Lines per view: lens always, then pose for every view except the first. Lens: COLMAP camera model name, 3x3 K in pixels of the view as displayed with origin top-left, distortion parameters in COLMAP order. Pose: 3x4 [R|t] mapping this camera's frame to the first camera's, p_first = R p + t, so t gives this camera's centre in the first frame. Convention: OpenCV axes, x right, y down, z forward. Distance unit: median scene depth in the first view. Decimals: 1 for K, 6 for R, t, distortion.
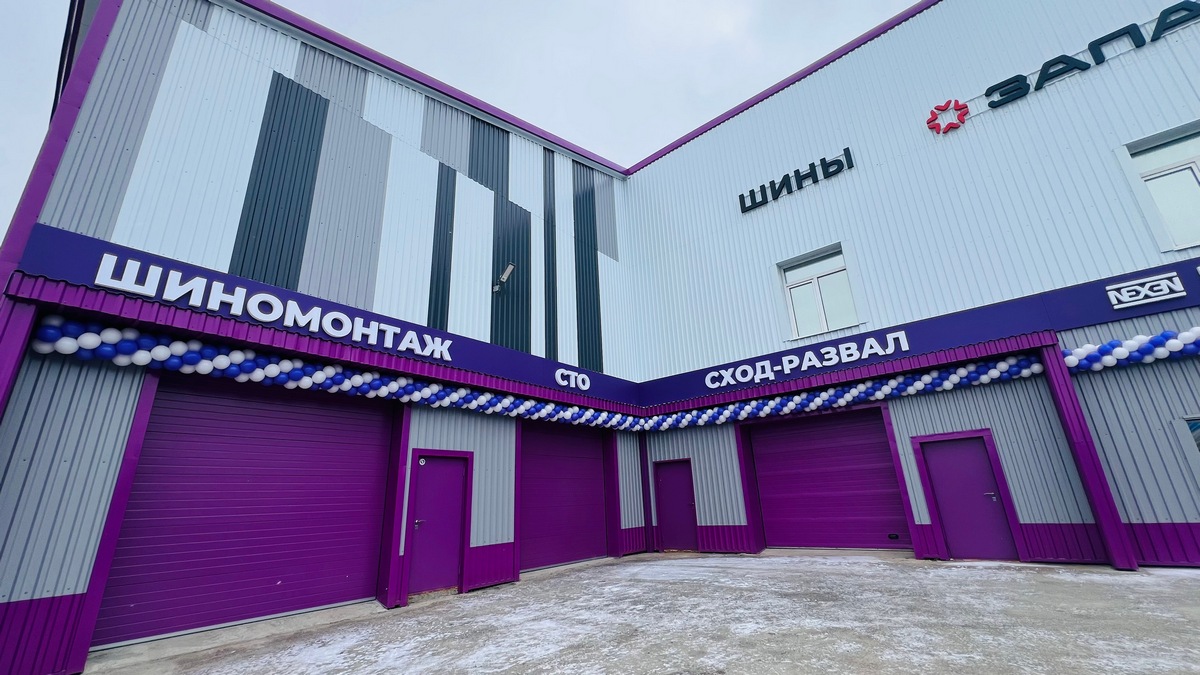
lens RADIAL K [[477.9, 0, 600.0], [0, 477.9, 337.5], [0, 0, 1]] dist [0.001908, -0.000187]
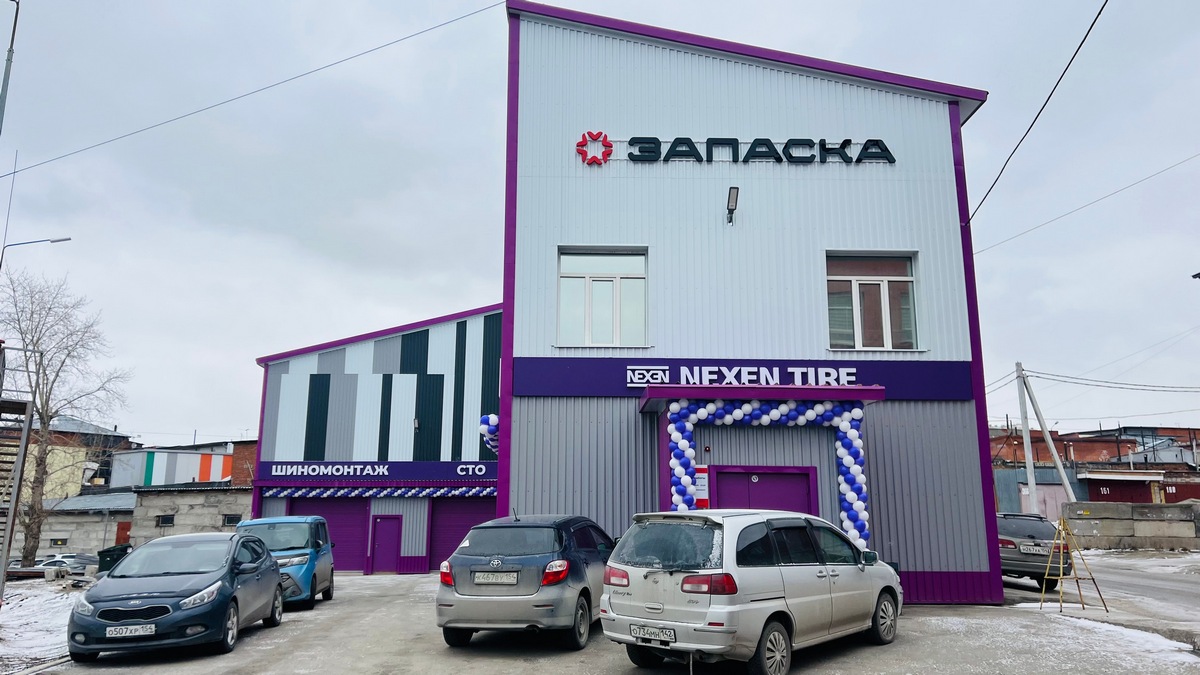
lens RADIAL K [[929.2, 0, 606.8], [0, 929.2, 336.6], [0, 0, 1]] dist [0.051356, -0.005570]
pose [[0.669123, -0.134962, -0.730794, 3.635210], [0.214678, 0.976550, 0.016214, -0.431879], [0.711469, -0.167735, 0.682406, -1.129981]]
